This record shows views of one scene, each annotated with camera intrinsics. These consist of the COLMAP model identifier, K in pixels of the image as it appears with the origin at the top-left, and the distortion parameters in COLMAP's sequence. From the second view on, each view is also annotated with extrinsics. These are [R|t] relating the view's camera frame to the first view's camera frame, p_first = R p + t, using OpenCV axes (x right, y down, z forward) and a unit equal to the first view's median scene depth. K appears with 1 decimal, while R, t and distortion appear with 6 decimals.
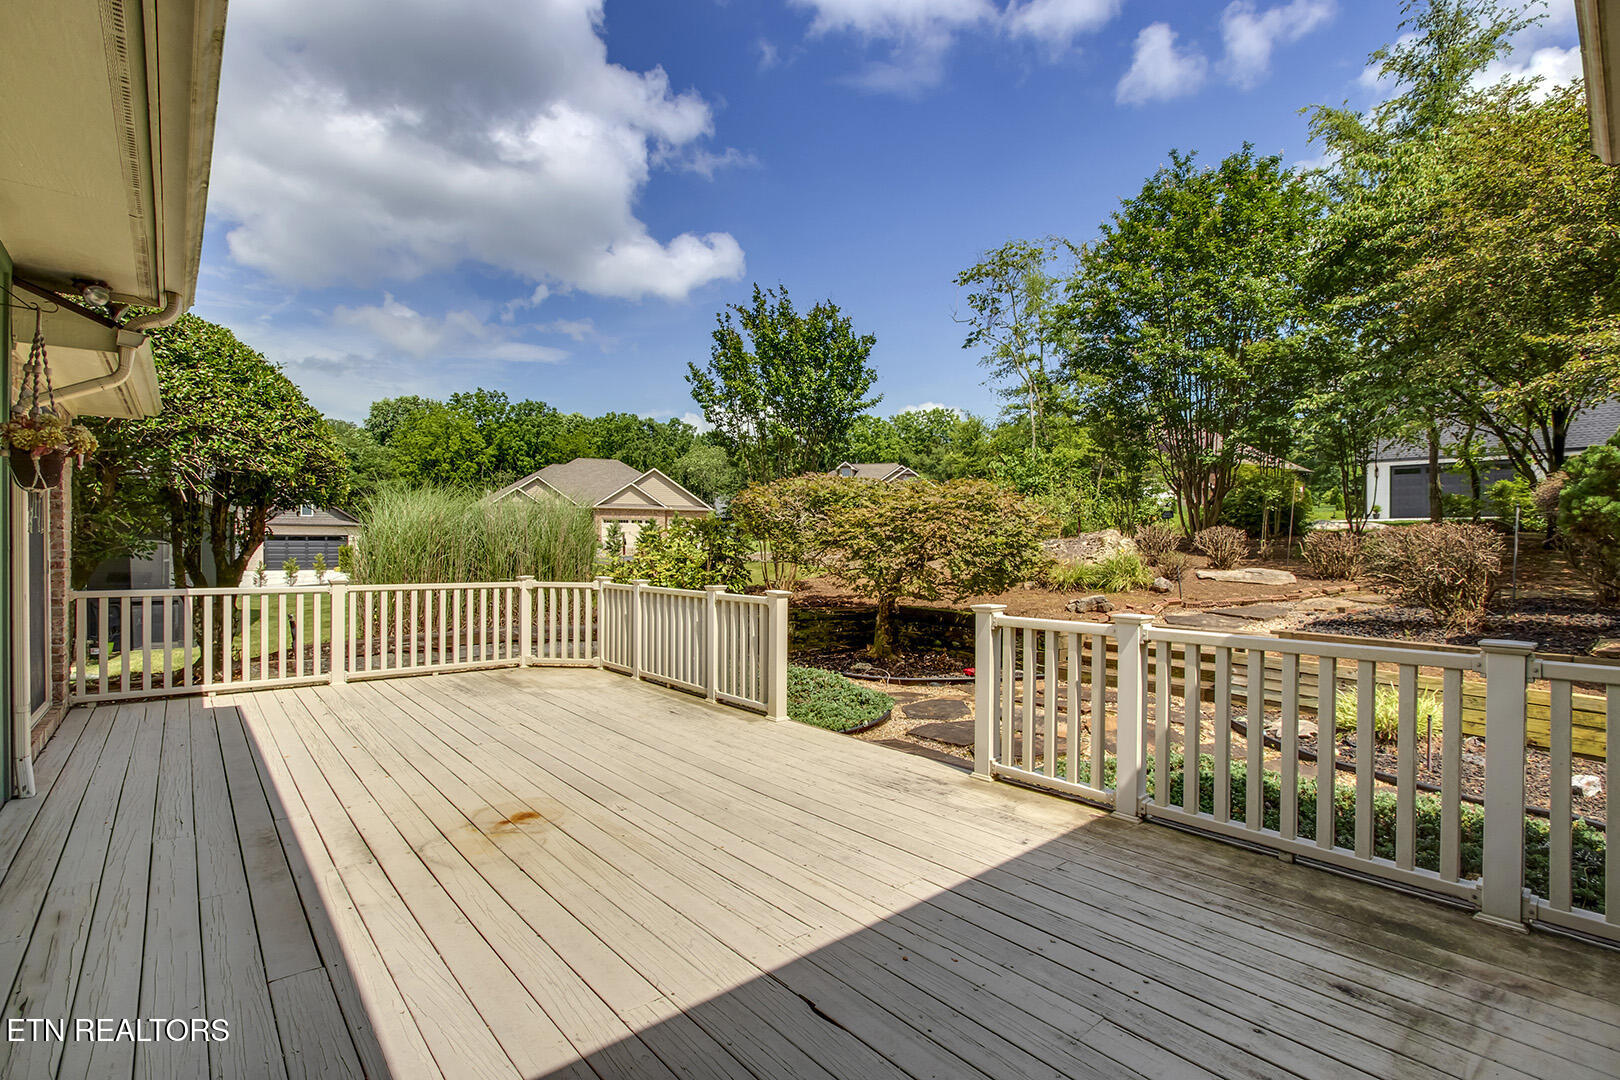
lens RADIAL K [[742.5, 0, 816.1], [0, 742.5, 544.8], [0, 0, 1]] dist [-0.014314, -0.000048]
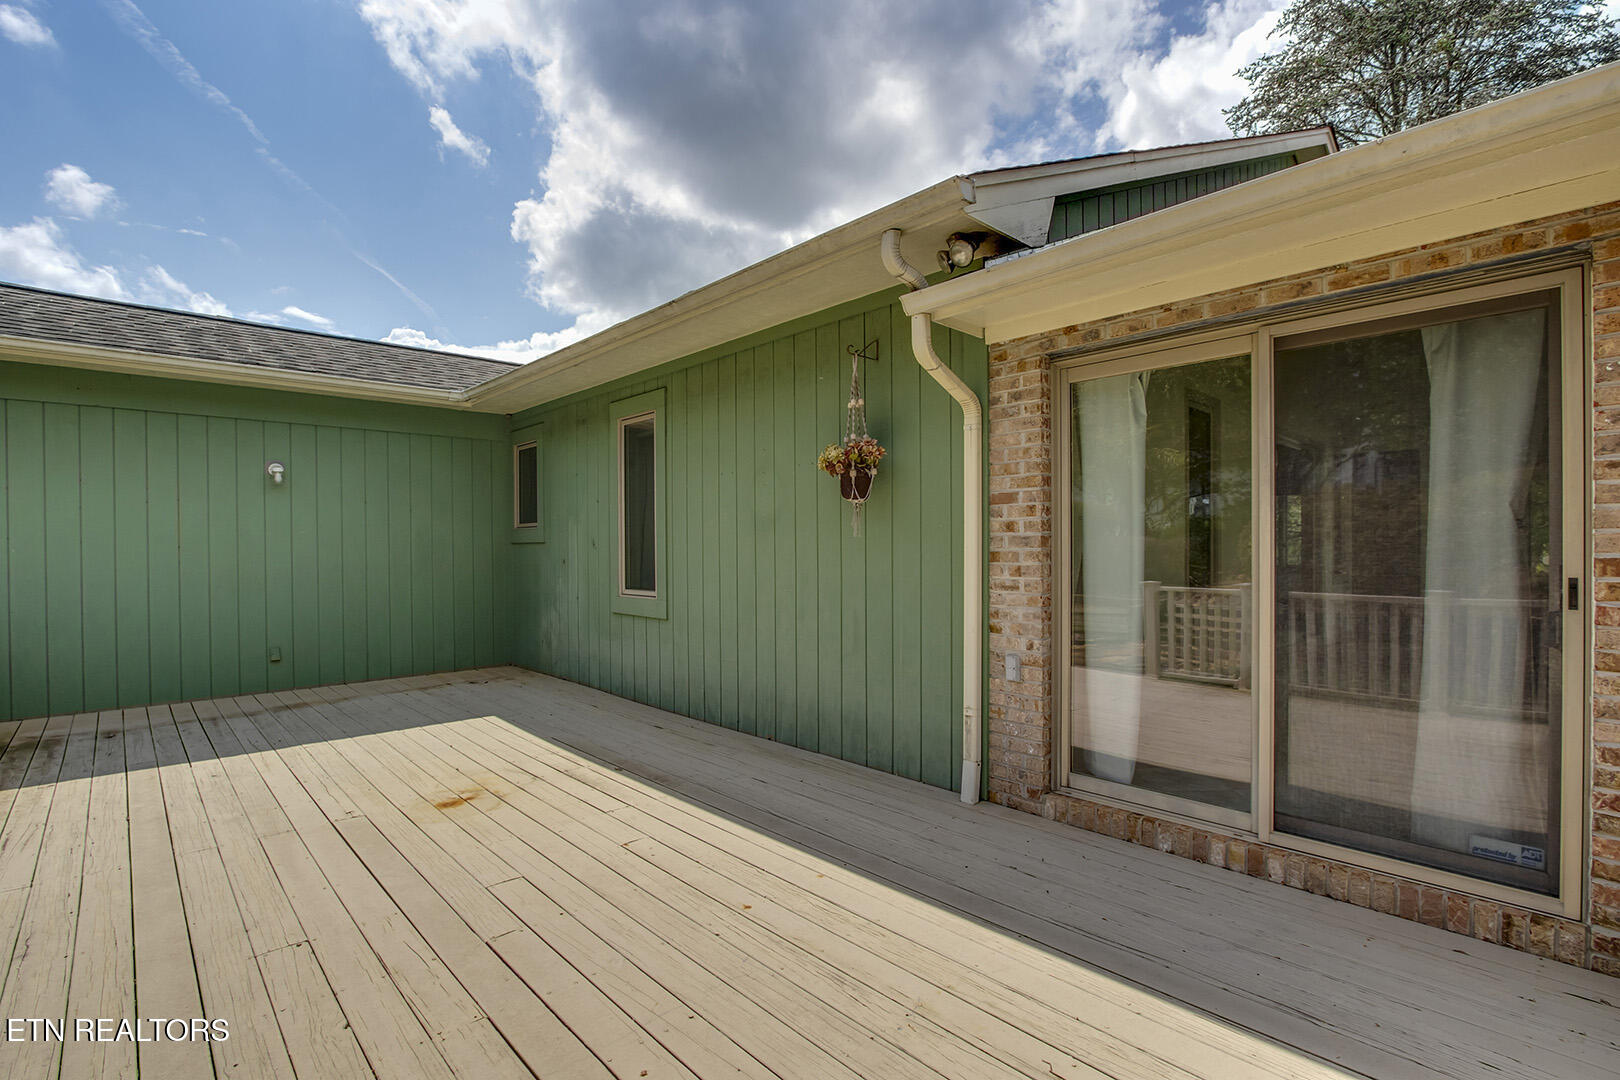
lens RADIAL K [[742.5, 0, 804.5], [0, 742.5, 547.0], [0, 0, 1]] dist [-0.014314, -0.000048]
pose [[-0.999321, 0.001917, -0.036802, -0.894271], [0.001891, 0.999998, 0.000739, 0.000477], [0.036804, 0.000669, -0.999322, 2.151661]]
